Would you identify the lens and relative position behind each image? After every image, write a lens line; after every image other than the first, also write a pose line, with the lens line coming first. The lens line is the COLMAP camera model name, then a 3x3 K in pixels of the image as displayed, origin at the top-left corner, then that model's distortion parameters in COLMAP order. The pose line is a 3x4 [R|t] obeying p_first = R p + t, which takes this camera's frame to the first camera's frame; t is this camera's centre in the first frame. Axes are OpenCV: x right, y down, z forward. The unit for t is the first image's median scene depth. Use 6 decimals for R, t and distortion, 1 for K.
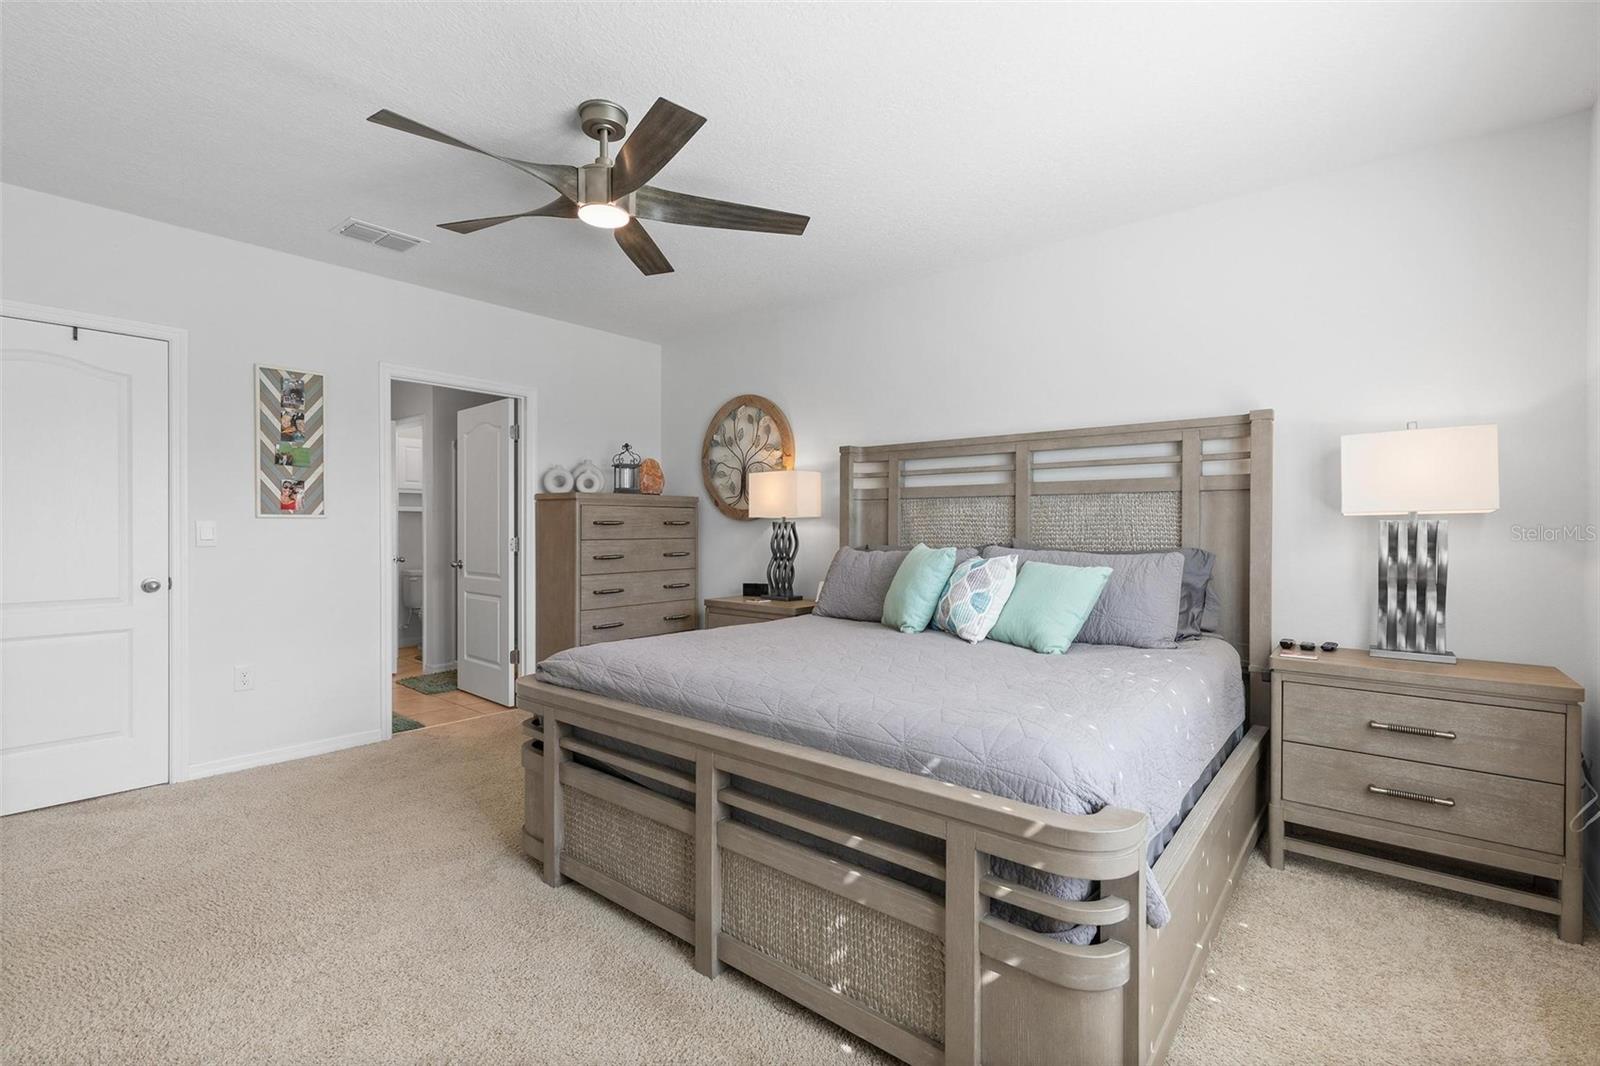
lens RADIAL K [[721.0, 0, 796.3], [0, 721.0, 527.7], [0, 0, 1]] dist [0.008546, -0.000530]
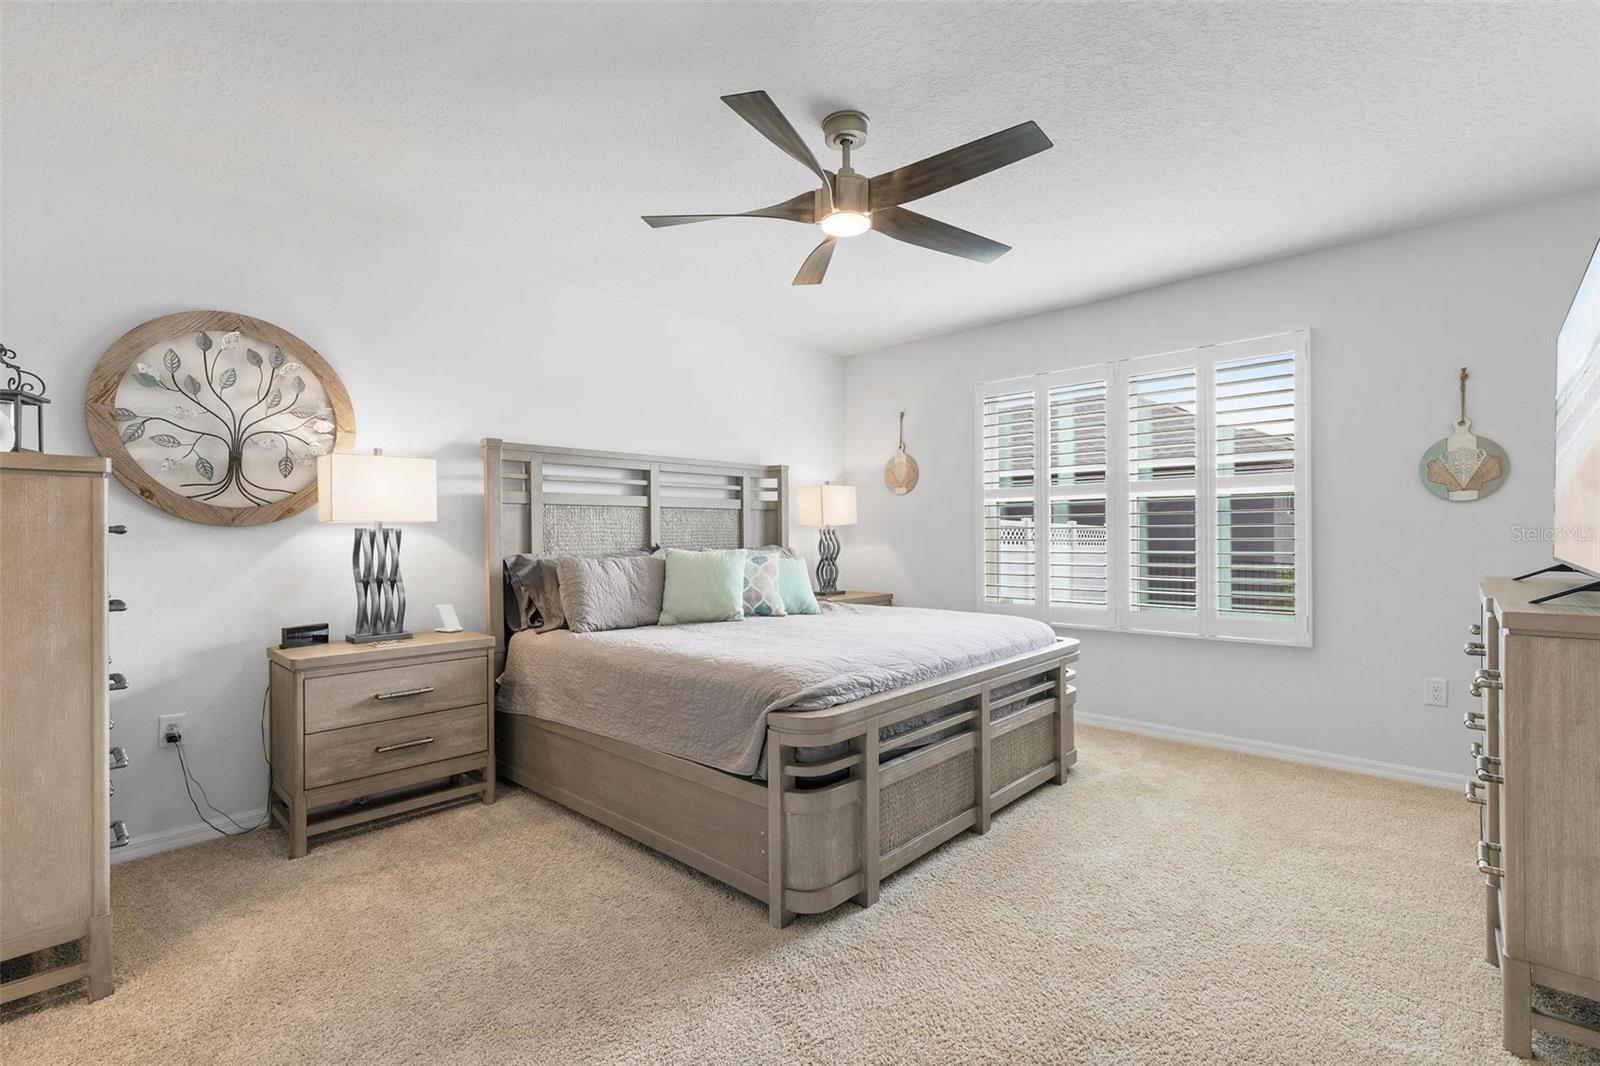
lens RADIAL K [[721.0, 0, 796.3], [0, 721.0, 527.7], [0, 0, 1]] dist [0.008546, -0.000530]
pose [[0.034366, -0.003331, 0.999404, -0.650850], [-0.000923, 0.999994, 0.003364, -0.010590], [-0.999409, -0.001039, 0.034362, 0.522663]]
